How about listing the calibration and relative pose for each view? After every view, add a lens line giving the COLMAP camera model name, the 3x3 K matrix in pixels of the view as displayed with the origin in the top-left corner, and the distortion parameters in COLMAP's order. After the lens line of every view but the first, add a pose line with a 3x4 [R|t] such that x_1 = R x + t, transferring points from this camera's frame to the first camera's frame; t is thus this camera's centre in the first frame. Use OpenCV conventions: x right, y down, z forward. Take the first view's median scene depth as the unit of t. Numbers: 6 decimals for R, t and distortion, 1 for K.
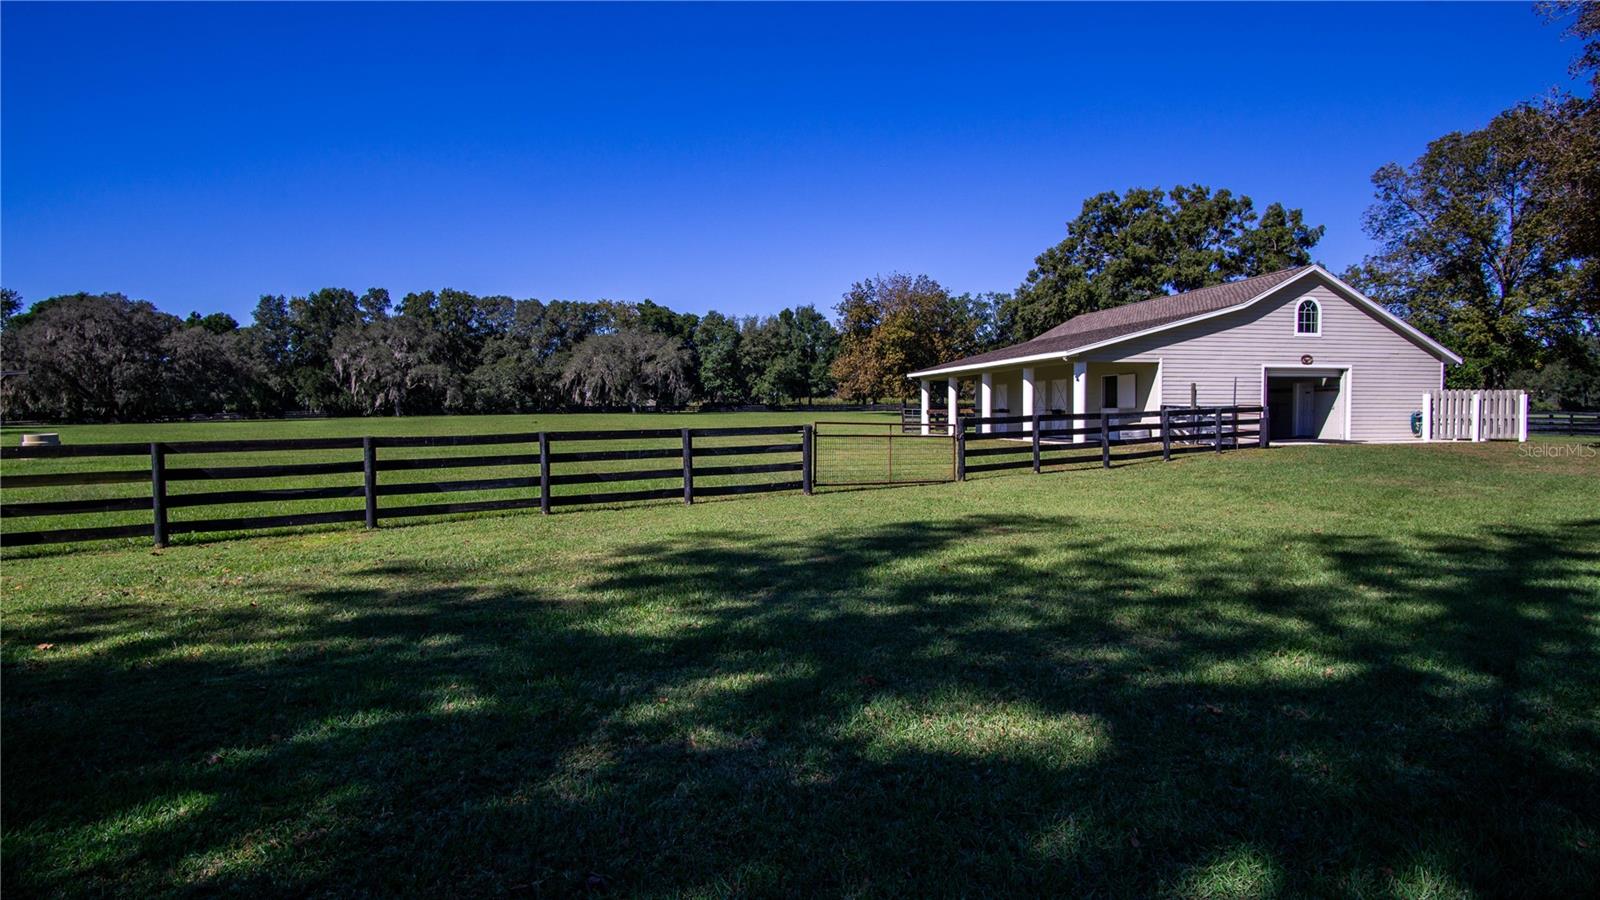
lens RADIAL K [[840.2, 0, 800.0], [0, 840.2, 450.0], [0, 0, 1]] dist [-0.027462, 0.007568]
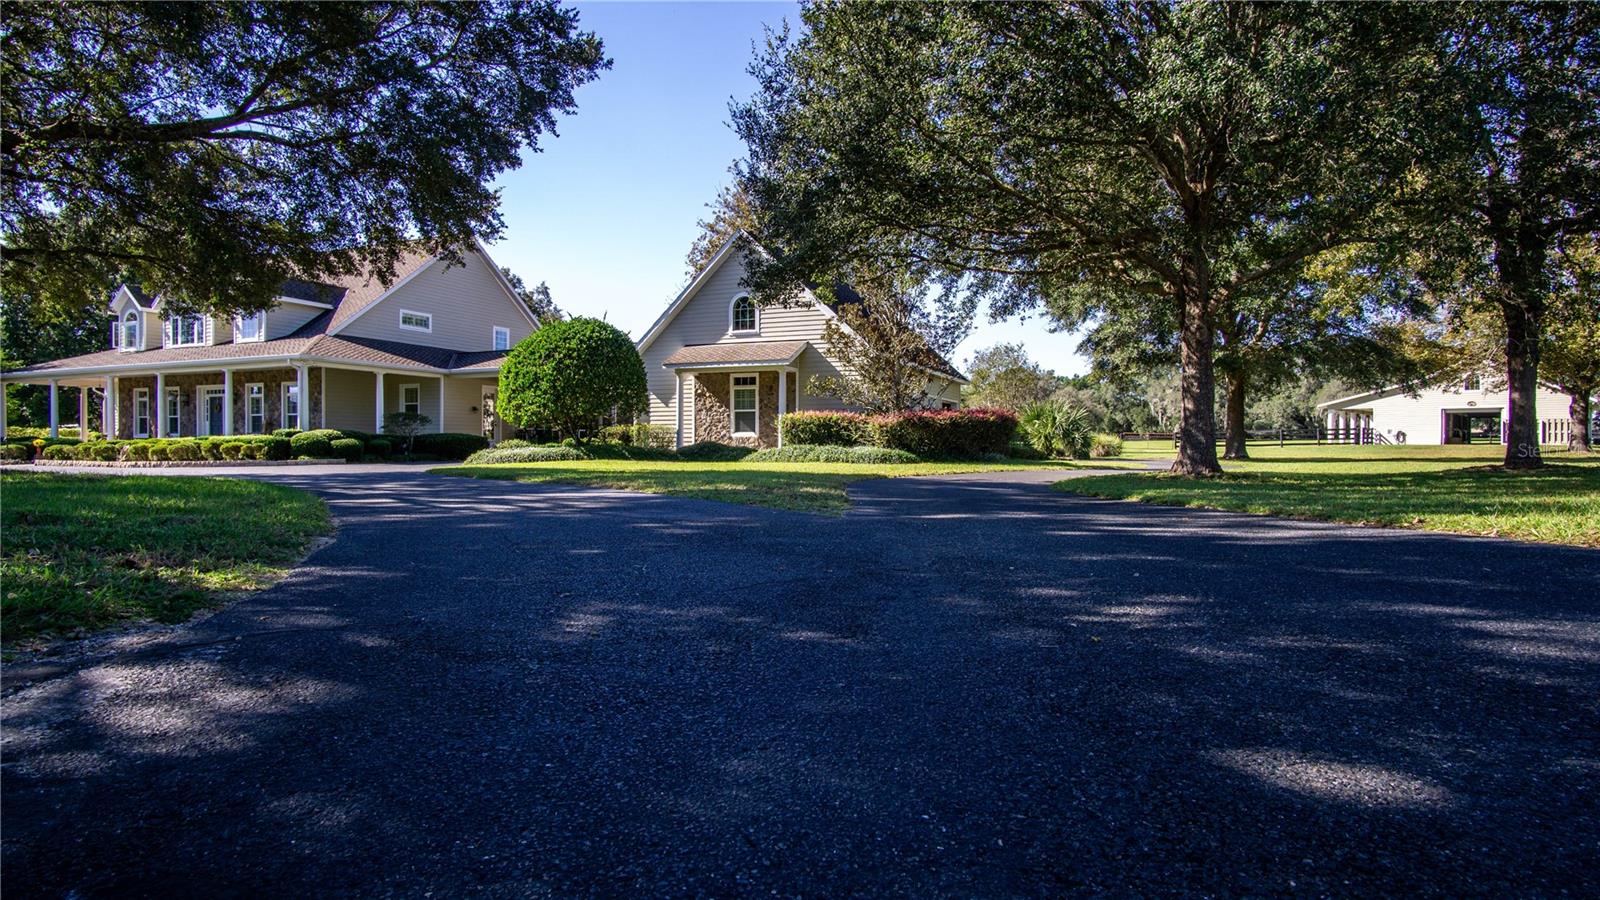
lens RADIAL K [[840.2, 0, 800.0], [0, 840.2, 450.0], [0, 0, 1]] dist [-0.027462, 0.007568]
pose [[0.553779, 0.012987, -0.832562, 1.372217], [-0.042915, 0.998995, -0.012961, 0.096097], [0.831557, 0.042907, 0.553780, -1.396726]]
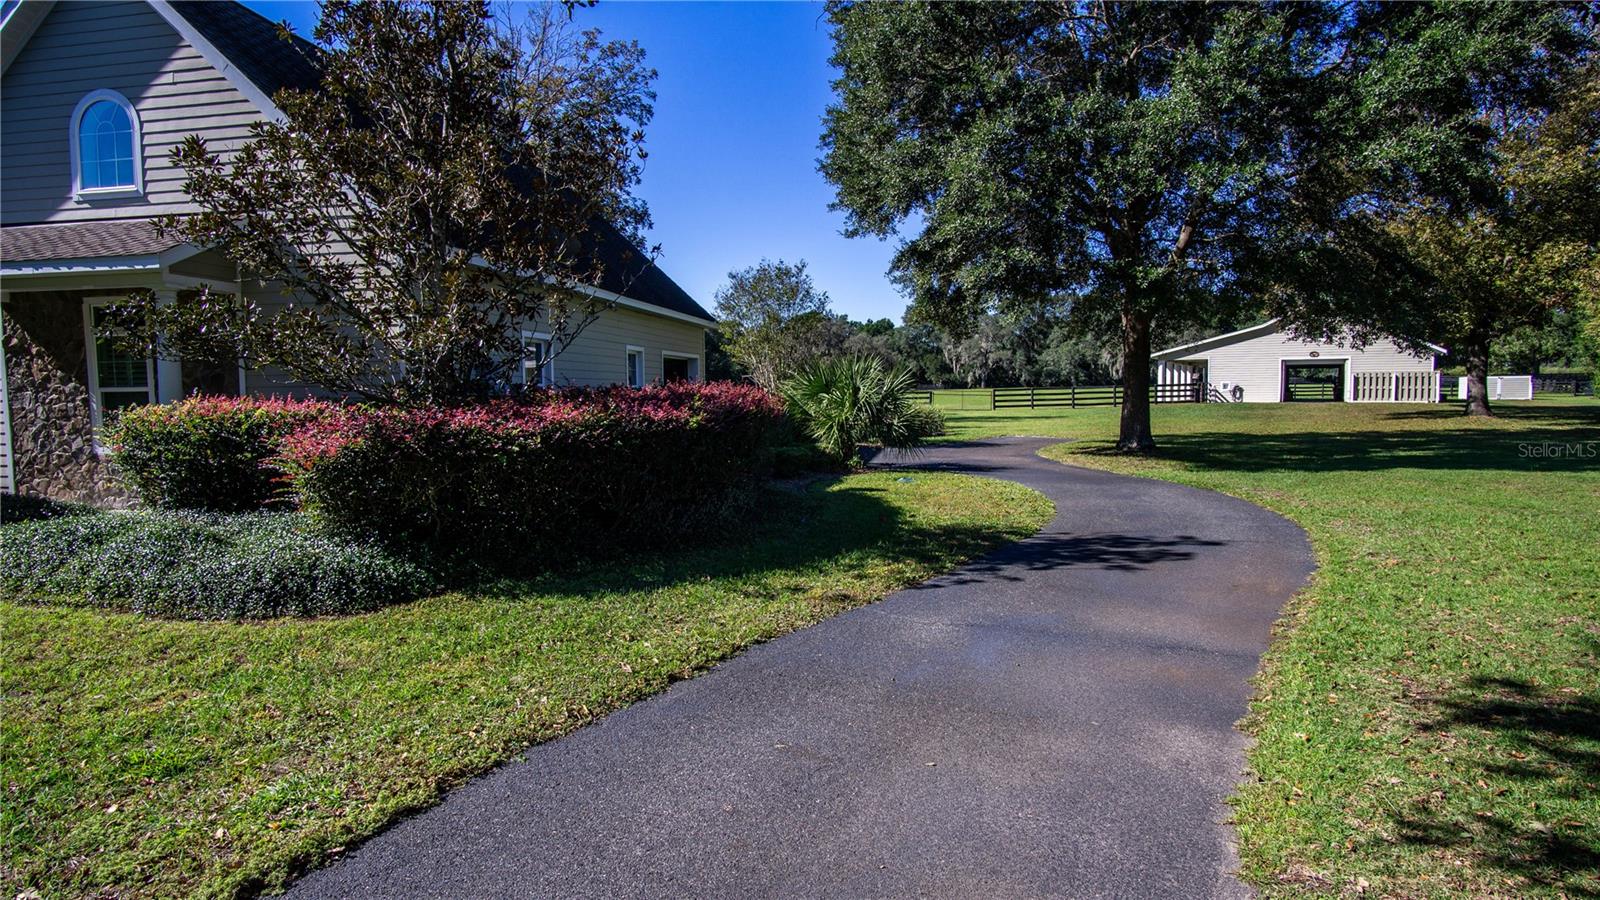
lens RADIAL K [[840.2, 0, 800.0], [0, 840.2, 450.0], [0, 0, 1]] dist [-0.027462, 0.007568]
pose [[0.734670, 0.047717, -0.676745, 0.981044], [-0.025100, 0.998752, 0.043173, 0.038084], [0.677960, -0.014732, 0.734951, -0.935184]]
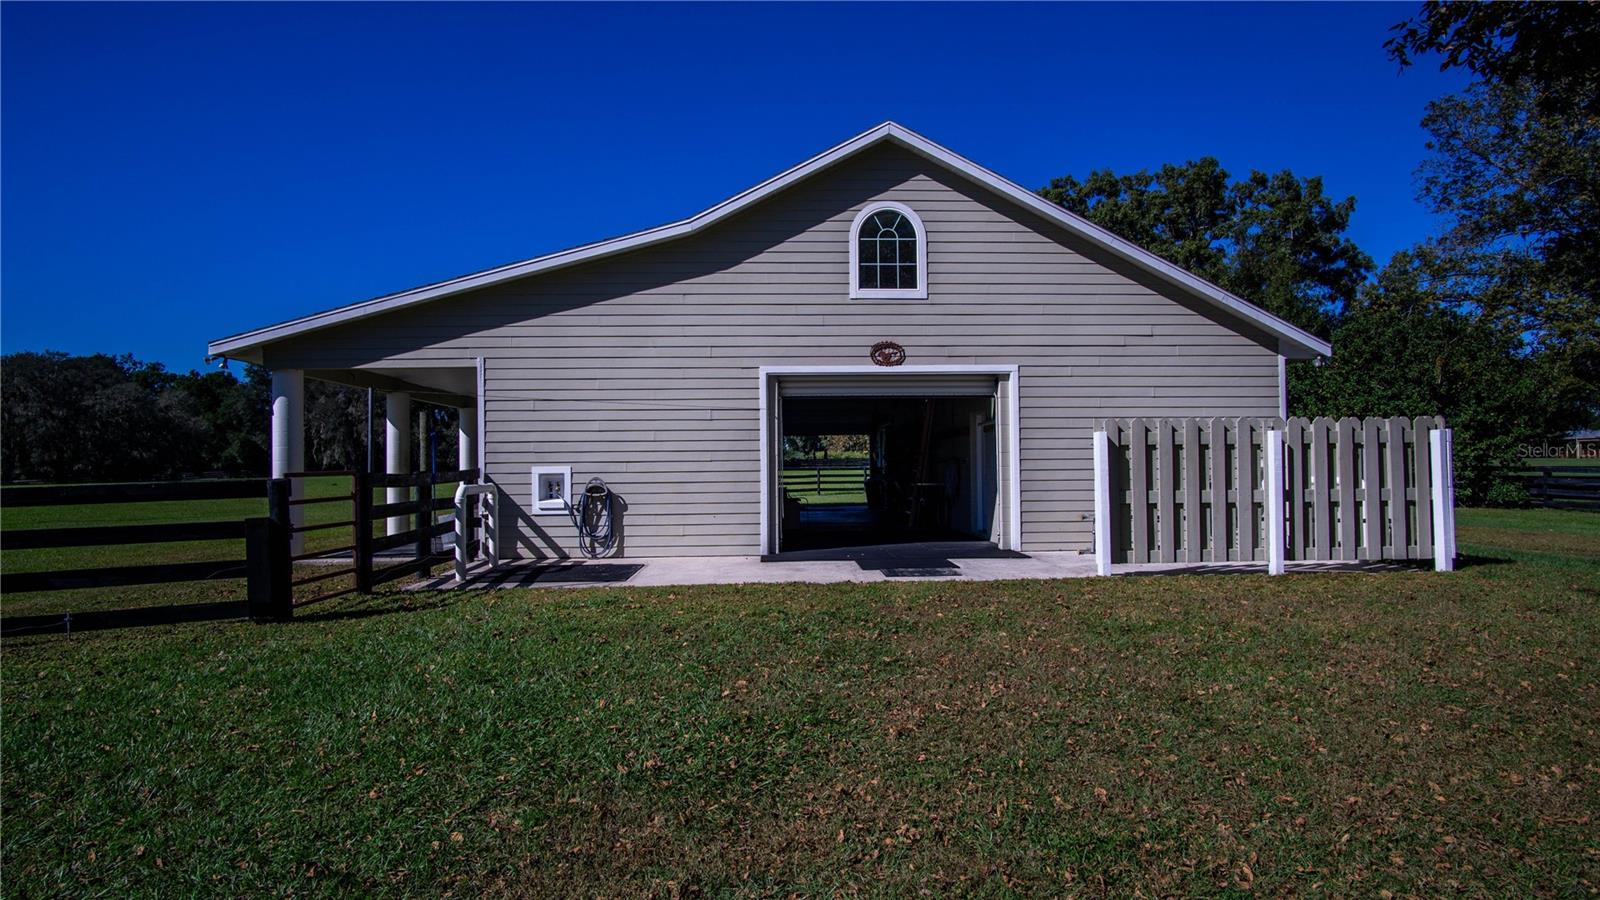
lens RADIAL K [[840.2, 0, 800.0], [0, 840.2, 450.0], [0, 0, 1]] dist [-0.027462, 0.007568]
pose [[0.988314, -0.009833, -0.152111, 0.621655], [0.000286, 0.998035, -0.062659, -0.035246], [0.152428, 0.061884, 0.986375, 0.583286]]
